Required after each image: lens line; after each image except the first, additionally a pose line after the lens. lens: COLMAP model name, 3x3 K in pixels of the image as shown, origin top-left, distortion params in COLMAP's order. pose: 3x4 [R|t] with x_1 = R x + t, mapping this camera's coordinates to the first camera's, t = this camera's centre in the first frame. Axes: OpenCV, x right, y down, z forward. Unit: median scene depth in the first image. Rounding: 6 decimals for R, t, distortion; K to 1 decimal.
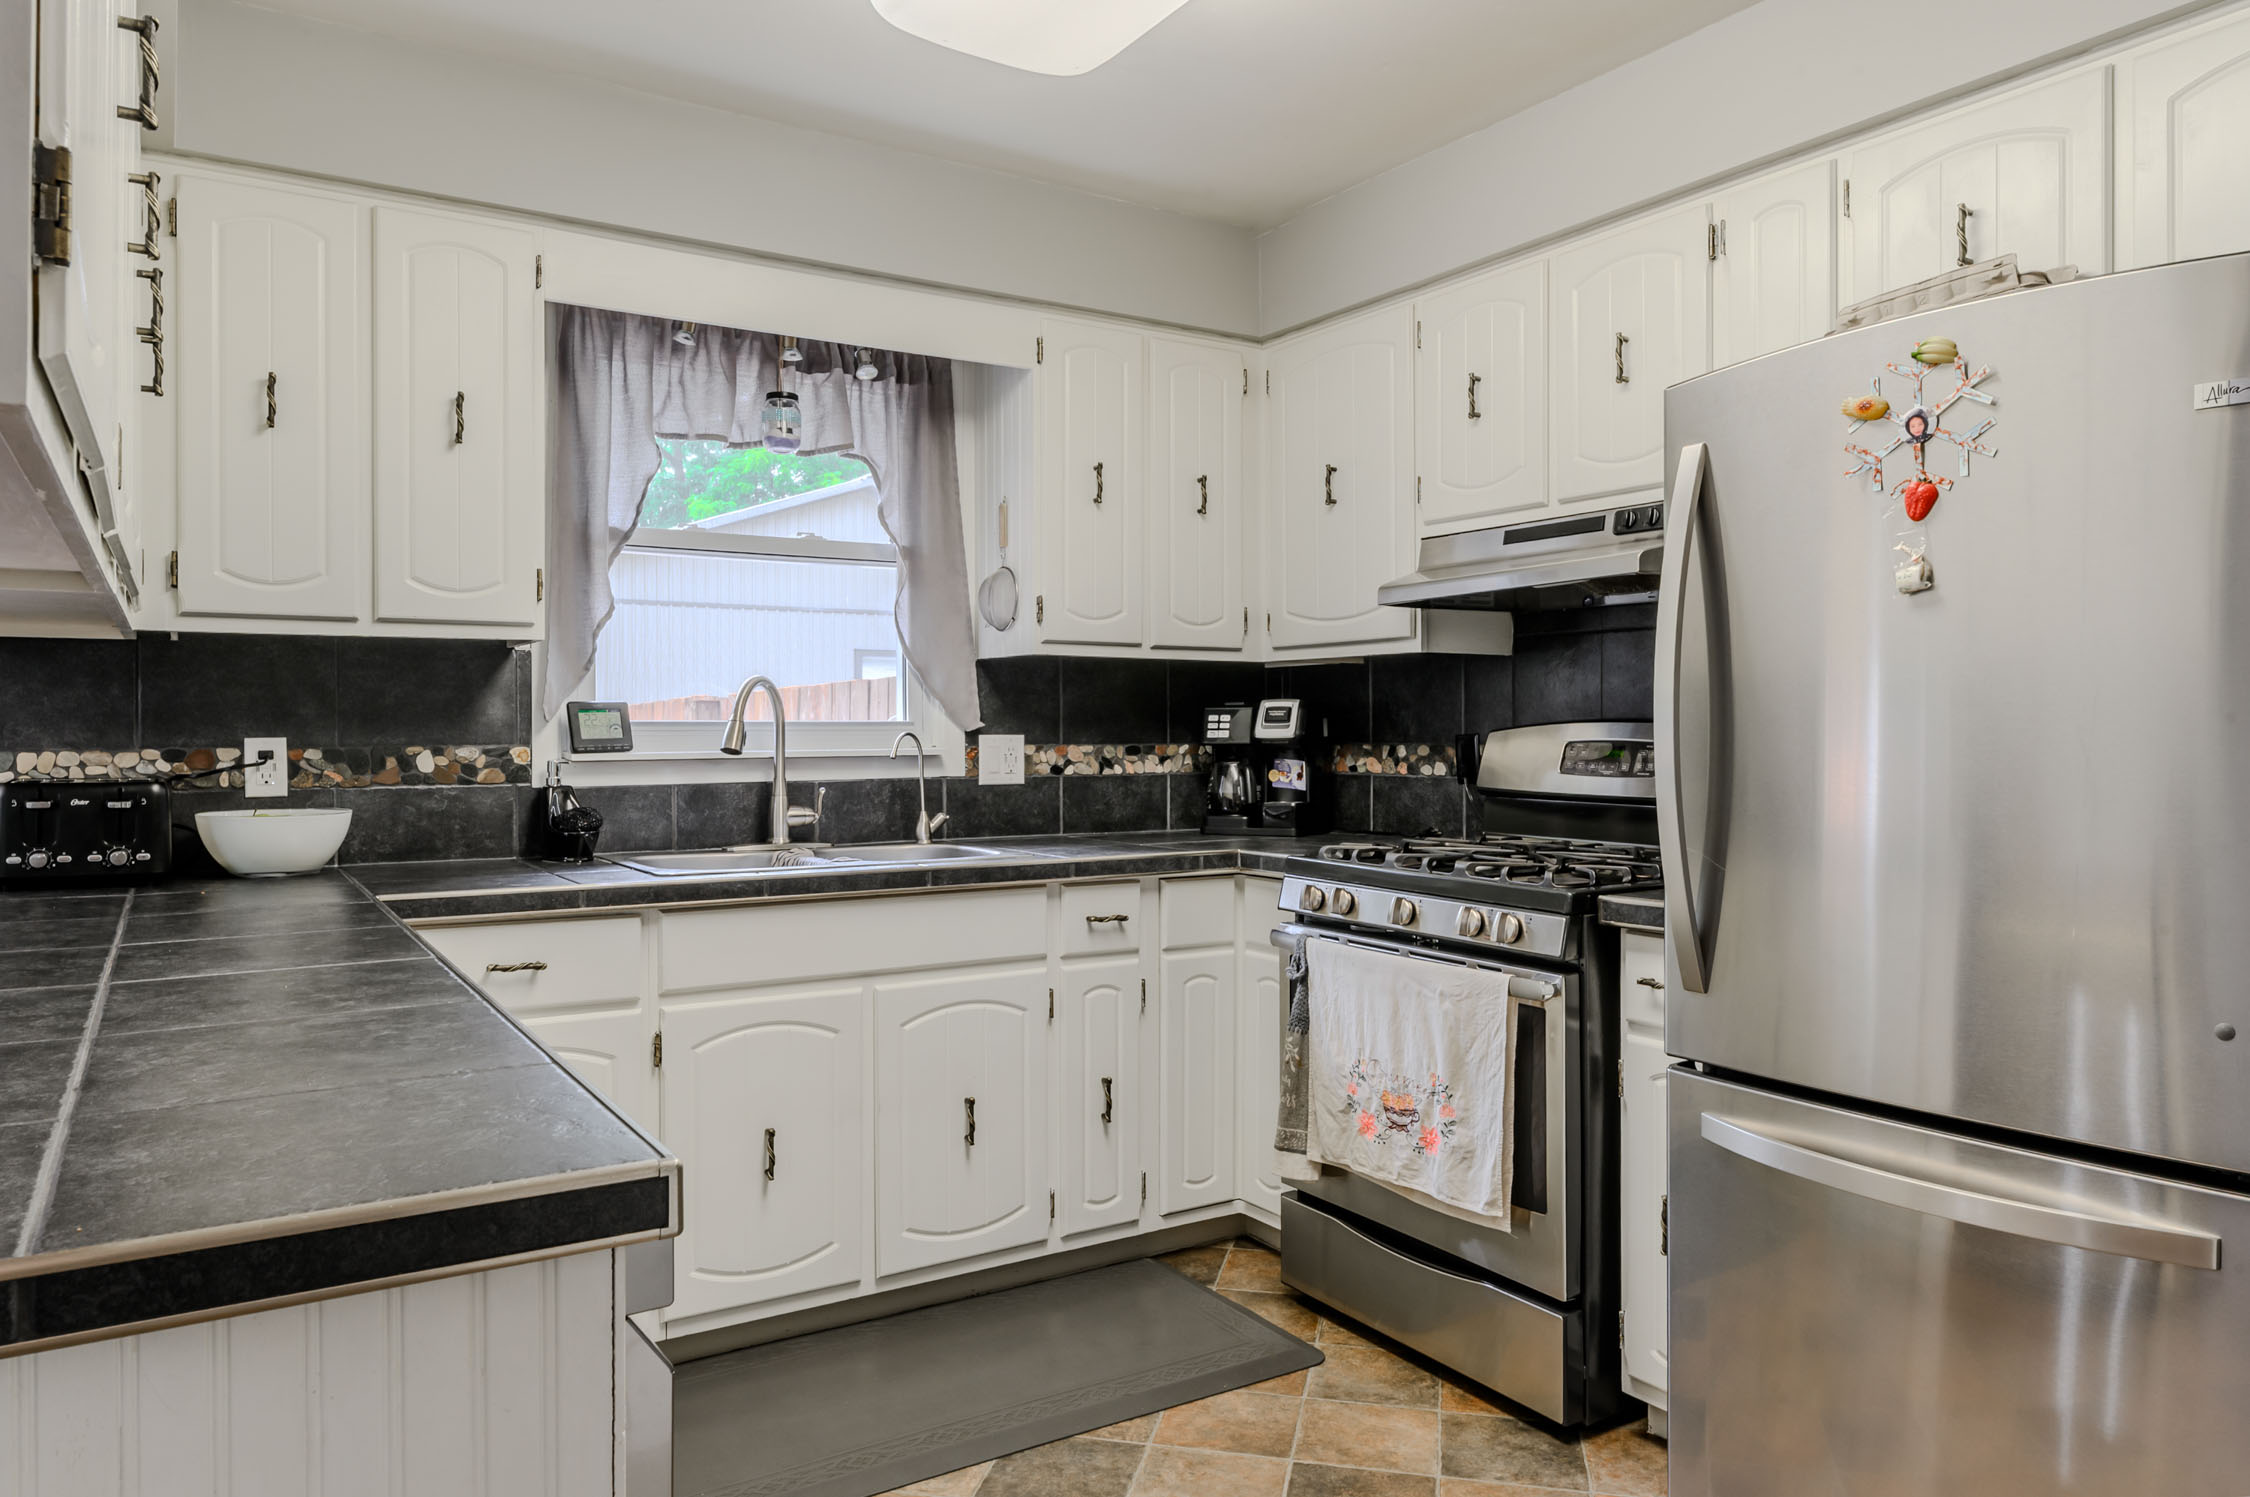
lens RADIAL K [[1477.5, 0, 1116.0], [0, 1477.5, 737.2], [0, 0, 1]] dist [-0.000110, -0.000678]
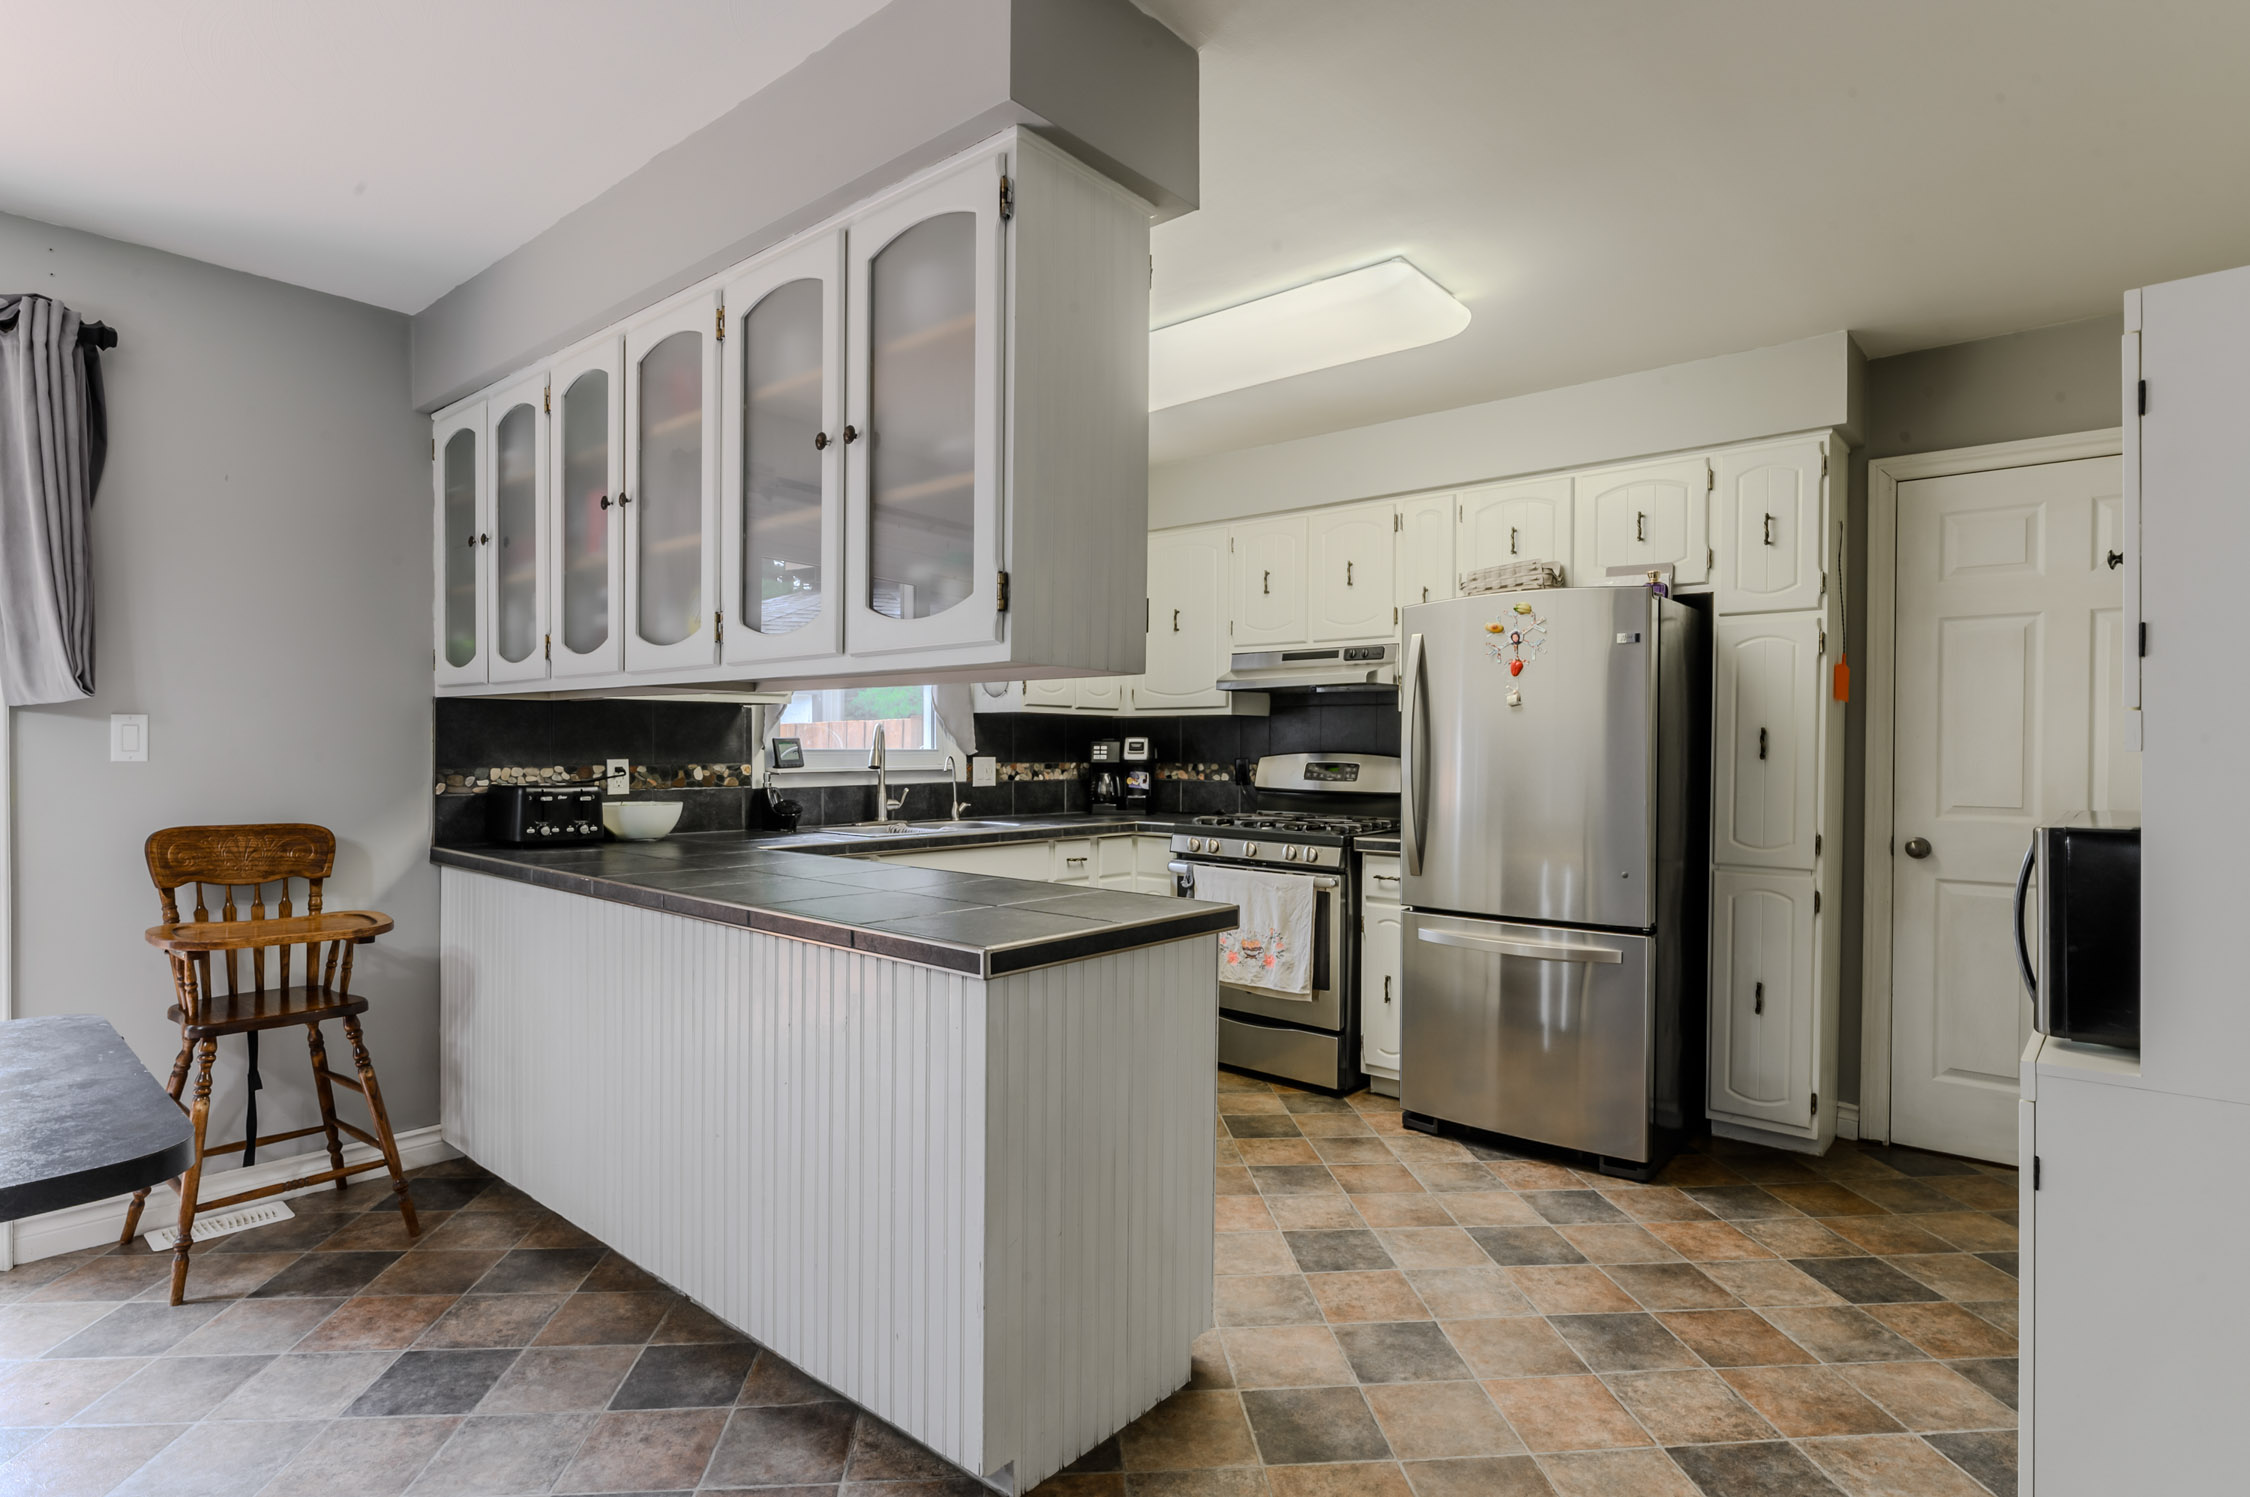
lens RADIAL K [[1146.5, 0, 1109.6], [0, 1146.5, 763.5], [0, 0, 1]] dist [-0.001973, -0.000183]
pose [[0.958997, 0.002553, 0.283406, -0.378950], [-0.005627, 0.999934, 0.010034, -0.010218], [-0.283361, -0.011217, 0.958948, -0.375012]]
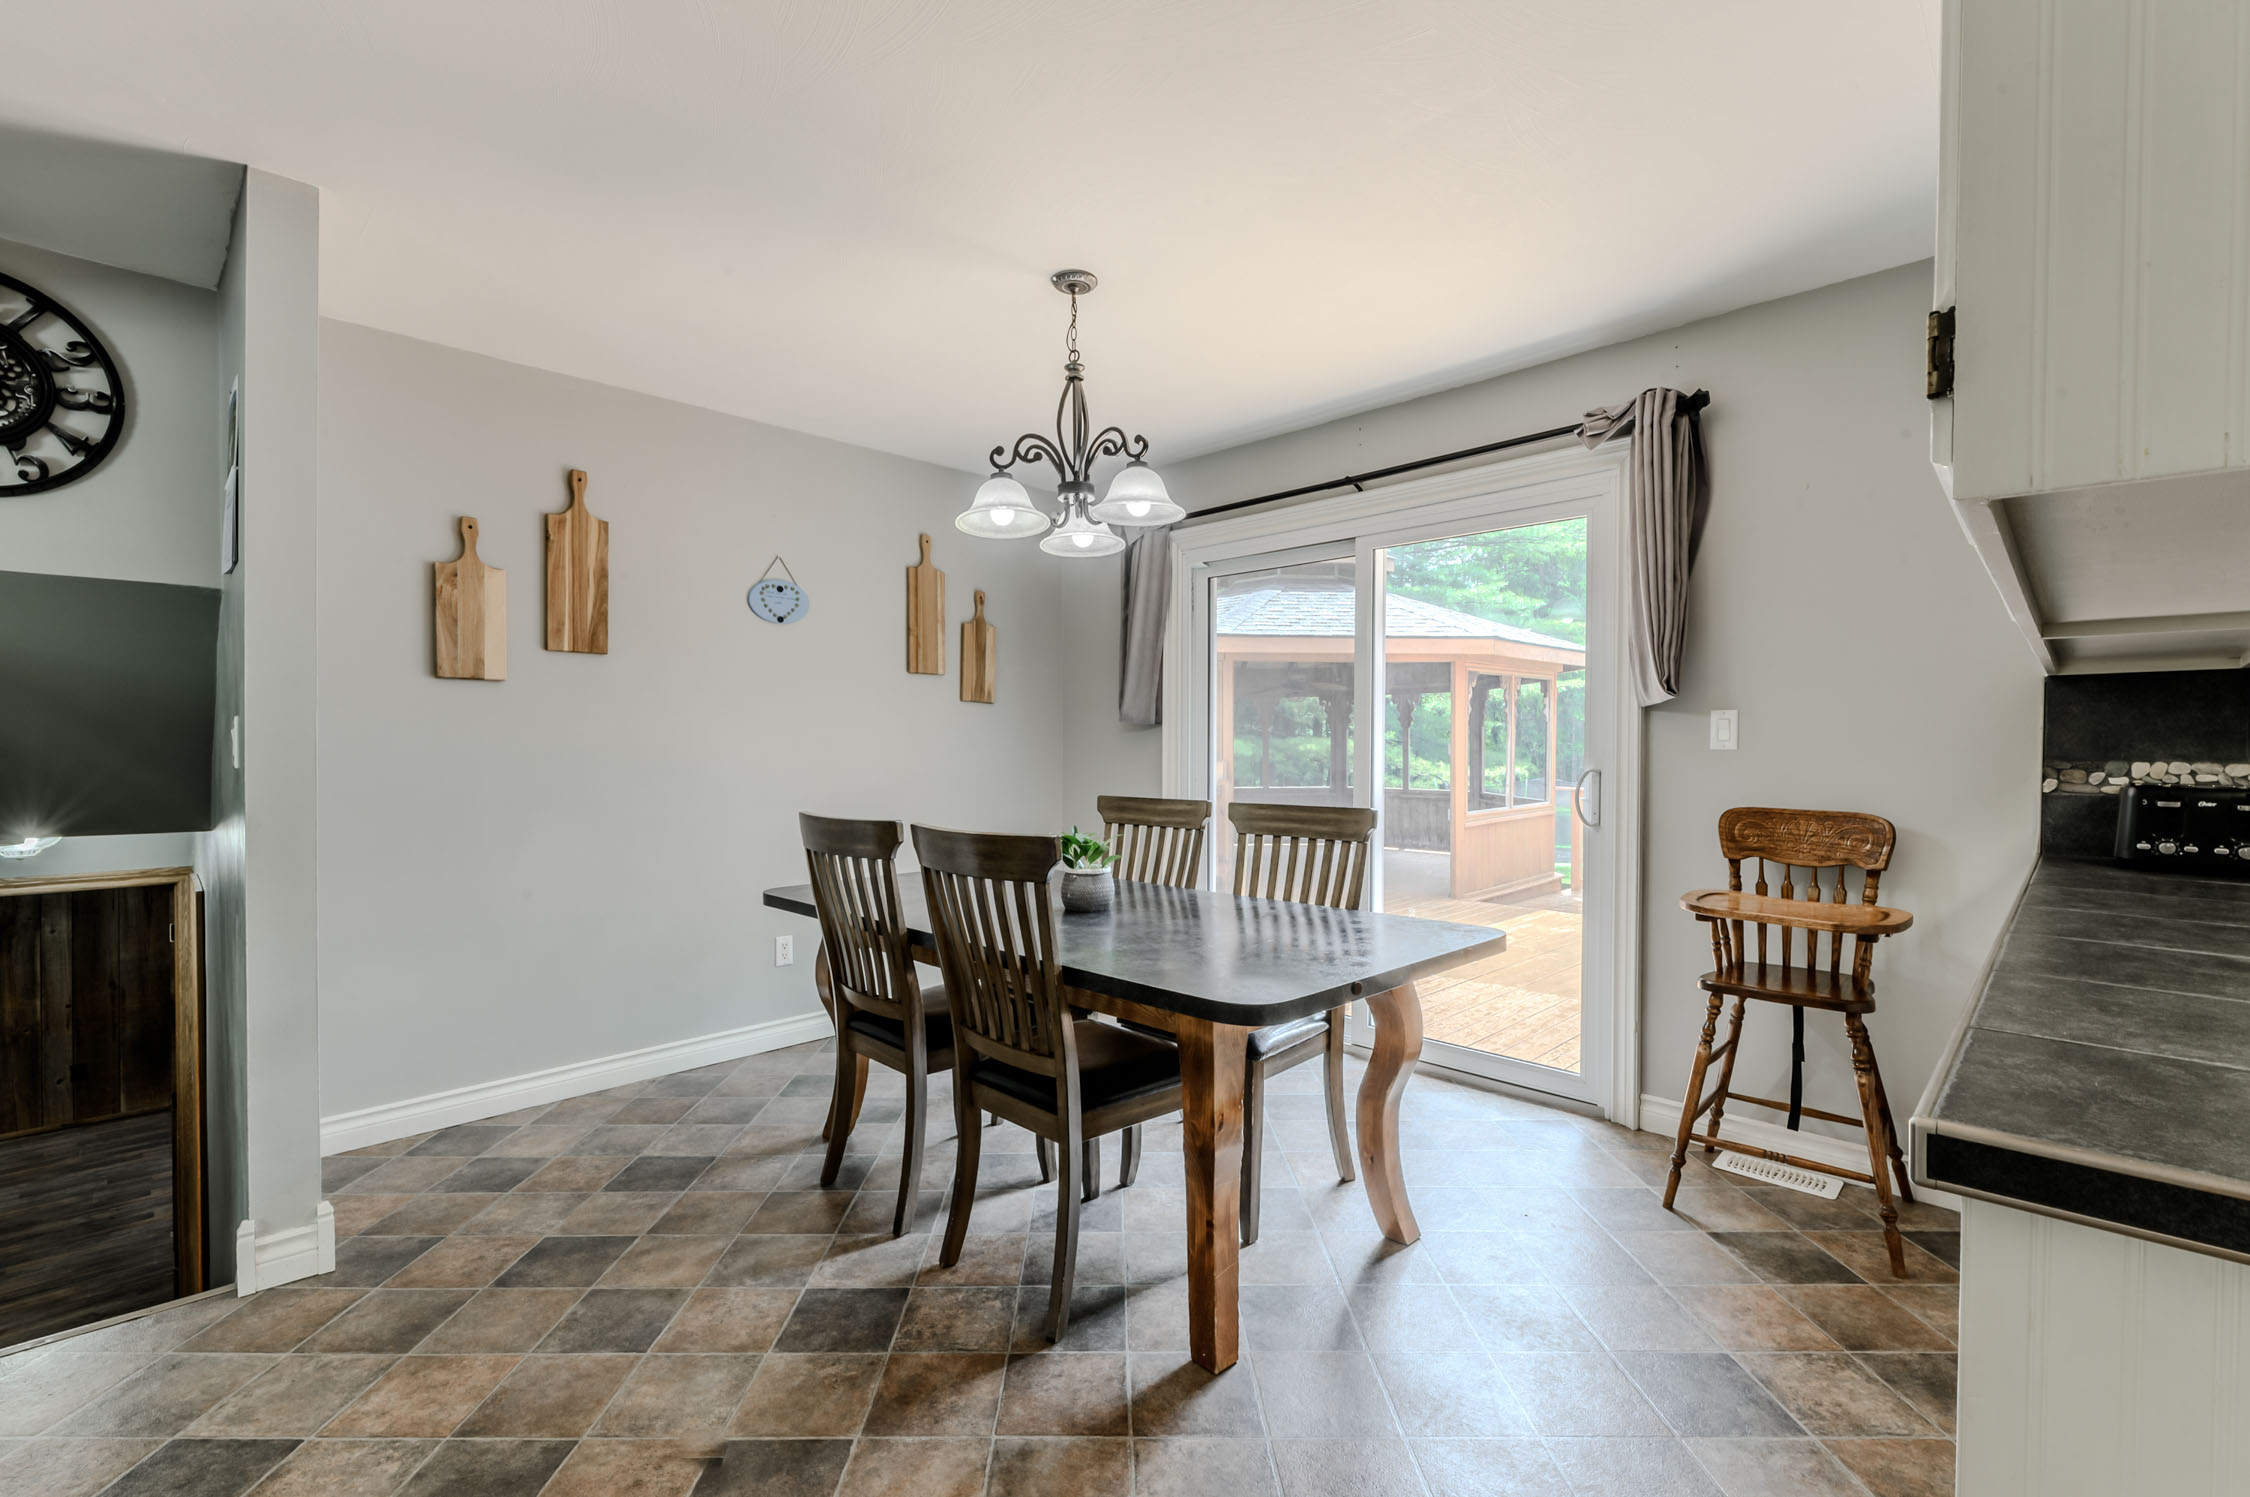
lens RADIAL K [[979.6, 0, 1118.4], [0, 979.6, 758.4], [0, 0, 1]] dist [-0.003016, 0.000020]
pose [[0.222760, 0.015498, -0.974750, -0.093737], [-0.006852, 0.999874, 0.014332, 0.000672], [0.974849, 0.003487, 0.222838, -0.047018]]
